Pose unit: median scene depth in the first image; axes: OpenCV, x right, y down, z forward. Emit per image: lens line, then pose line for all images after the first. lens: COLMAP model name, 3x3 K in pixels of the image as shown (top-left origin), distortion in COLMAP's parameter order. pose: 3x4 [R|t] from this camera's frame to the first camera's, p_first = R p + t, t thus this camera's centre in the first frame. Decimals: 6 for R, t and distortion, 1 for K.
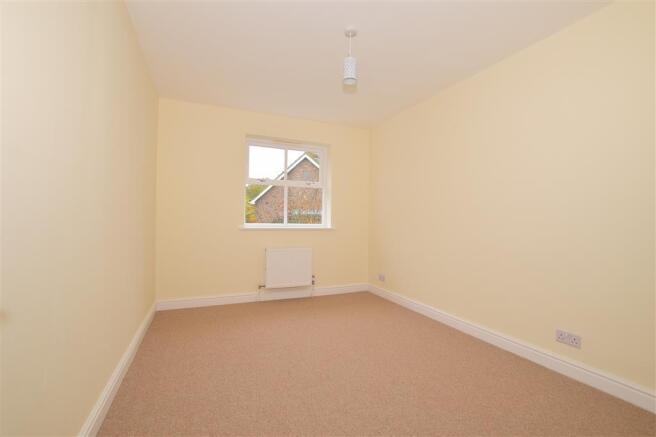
lens RADIAL K [[291.4, 0, 328.4], [0, 291.4, 220.4], [0, 0, 1]] dist [-0.014695, 0.000100]
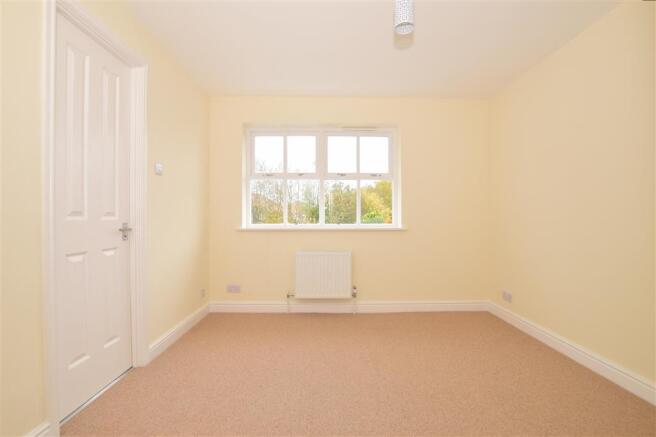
lens RADIAL K [[329.5, 0, 326.9], [0, 329.5, 218.0], [0, 0, 1]] dist [0.030648, 0.000123]
pose [[0.913181, -0.018062, -0.407153, 0.256688], [0.015984, 0.999836, -0.008505, 0.003616], [0.407240, 0.001258, 0.913320, 0.124873]]
